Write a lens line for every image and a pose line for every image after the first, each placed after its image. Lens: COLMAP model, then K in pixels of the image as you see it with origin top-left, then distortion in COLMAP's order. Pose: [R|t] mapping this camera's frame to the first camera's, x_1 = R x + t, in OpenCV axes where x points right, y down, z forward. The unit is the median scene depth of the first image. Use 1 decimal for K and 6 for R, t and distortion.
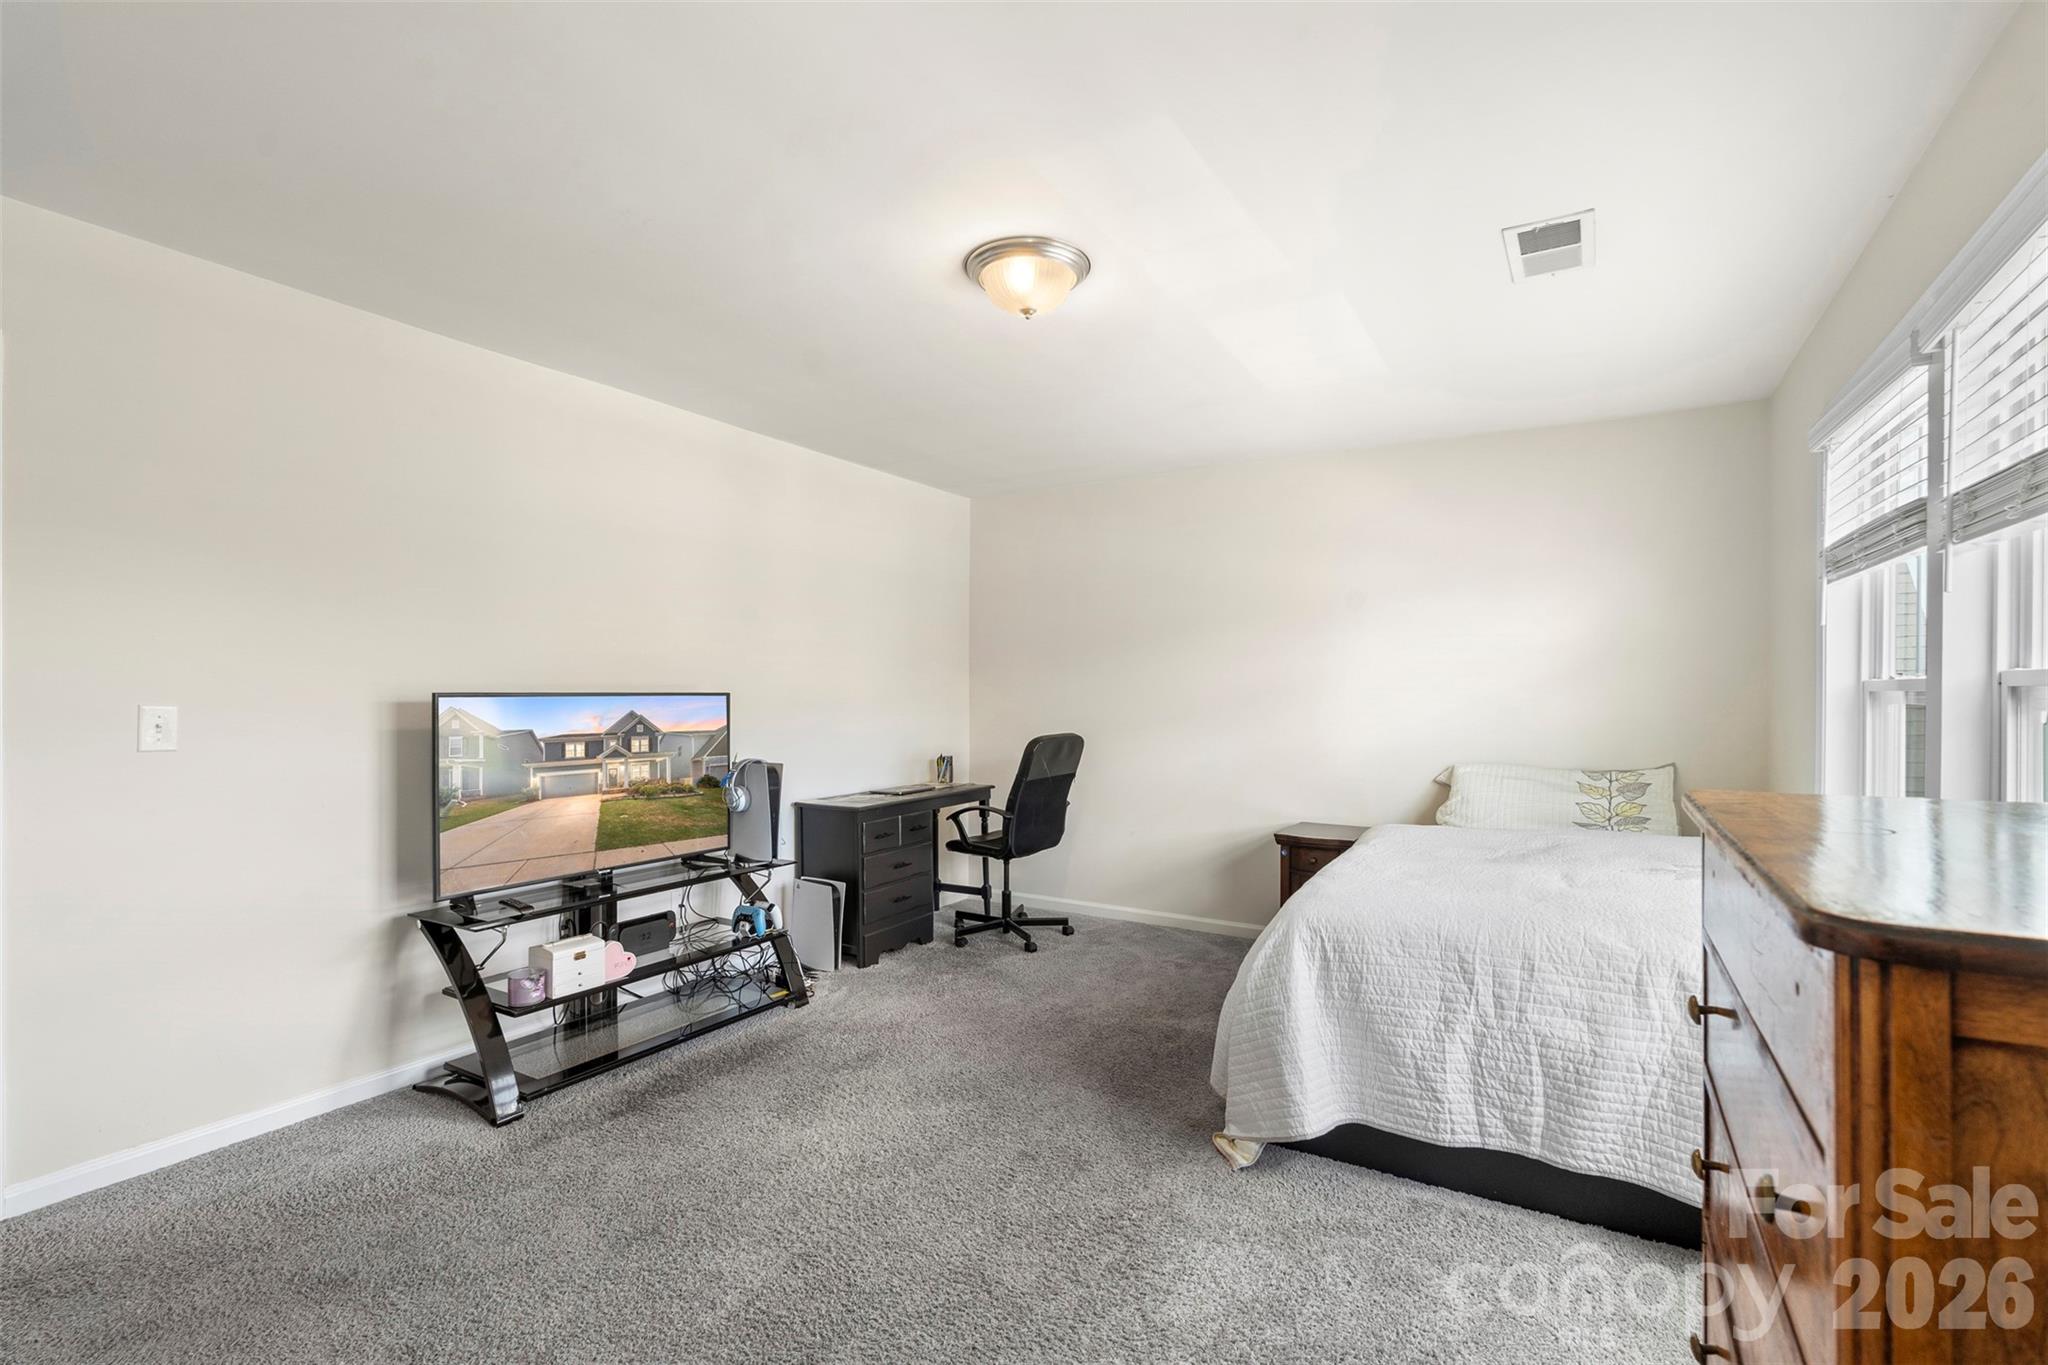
lens RADIAL K [[904.5, 0, 1095.9], [0, 904.5, 715.0], [0, 0, 1]] dist [-0.003476, -0.000732]
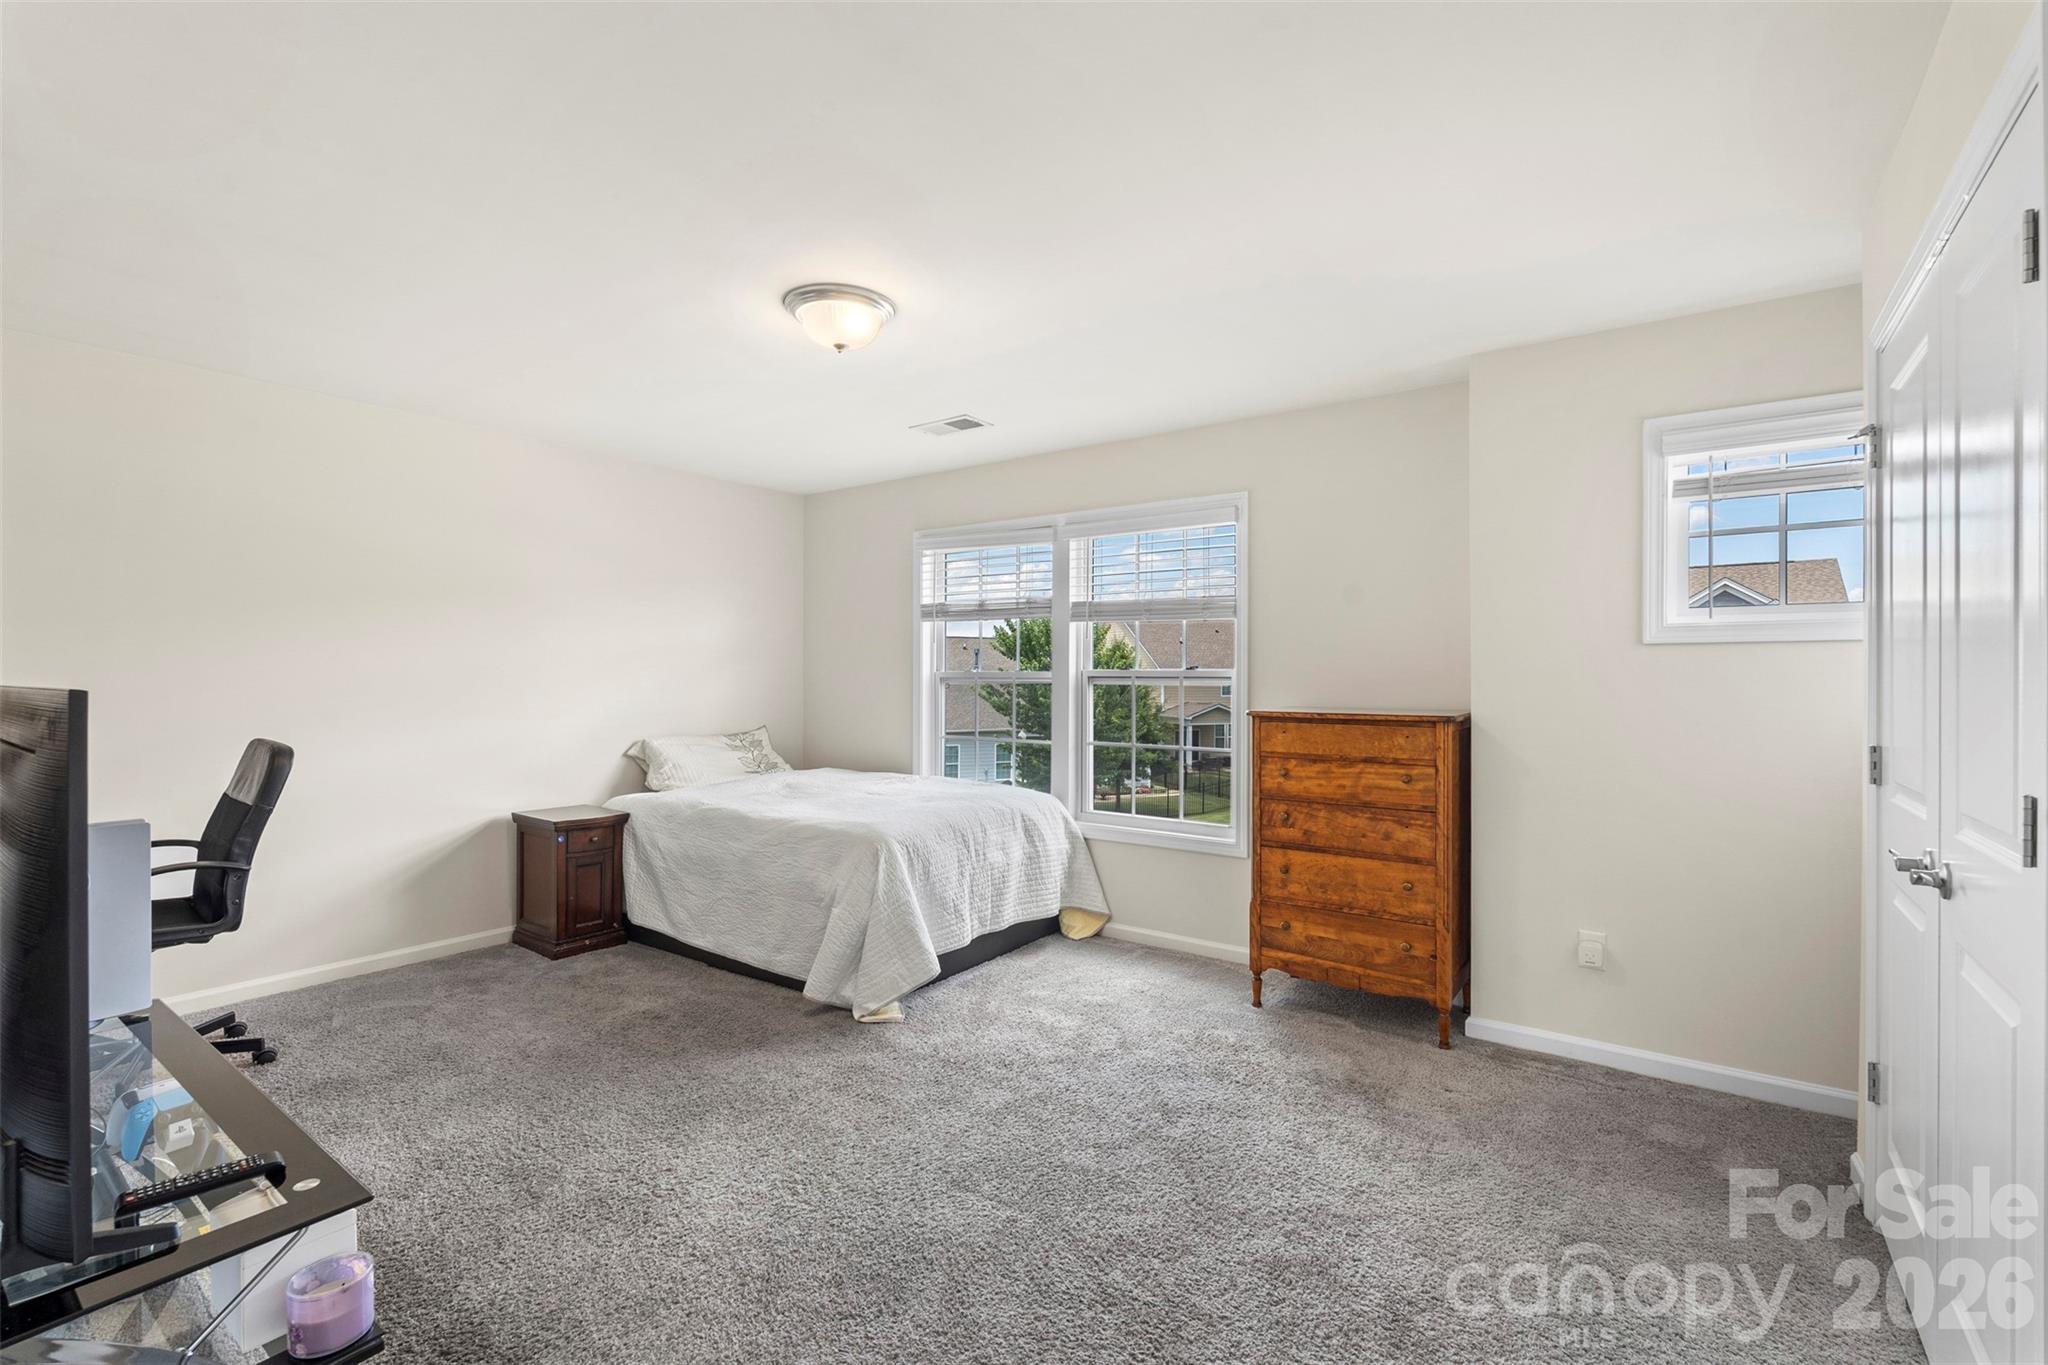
lens RADIAL K [[904.5, 0, 1029.5], [0, 904.5, 681.2], [0, 0, 1]] dist [-0.003476, -0.000732]
pose [[0.096174, 0.004301, 0.995355, -1.221117], [0.017154, 0.999835, -0.005978, -0.005172], [-0.995217, 0.017649, 0.096084, 0.677506]]
